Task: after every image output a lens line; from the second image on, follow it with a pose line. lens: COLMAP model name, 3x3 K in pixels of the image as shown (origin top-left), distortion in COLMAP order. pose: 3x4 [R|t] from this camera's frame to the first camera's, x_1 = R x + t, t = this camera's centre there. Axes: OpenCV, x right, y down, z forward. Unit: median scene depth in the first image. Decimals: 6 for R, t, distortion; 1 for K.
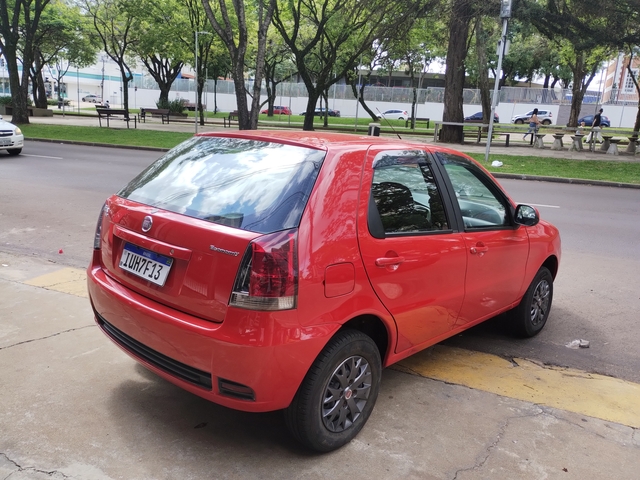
lens RADIAL K [[528.7, 0, 320.0], [0, 528.7, 240.0], [0, 0, 1]] dist [0.009154, -0.010614]
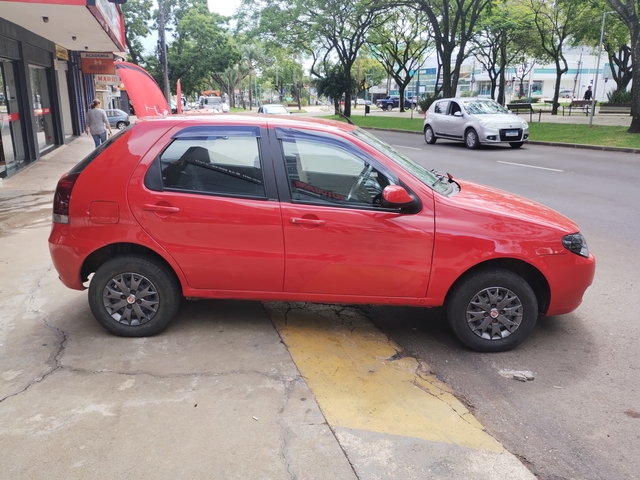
lens RADIAL K [[528.7, 0, 320.0], [0, 528.7, 240.0], [0, 0, 1]] dist [0.009154, -0.010614]
pose [[0.679553, 0.141959, -0.719760, 0.181688], [-0.137165, 0.988384, 0.065437, -0.002463], [0.720689, 0.054259, 0.691132, 0.052278]]
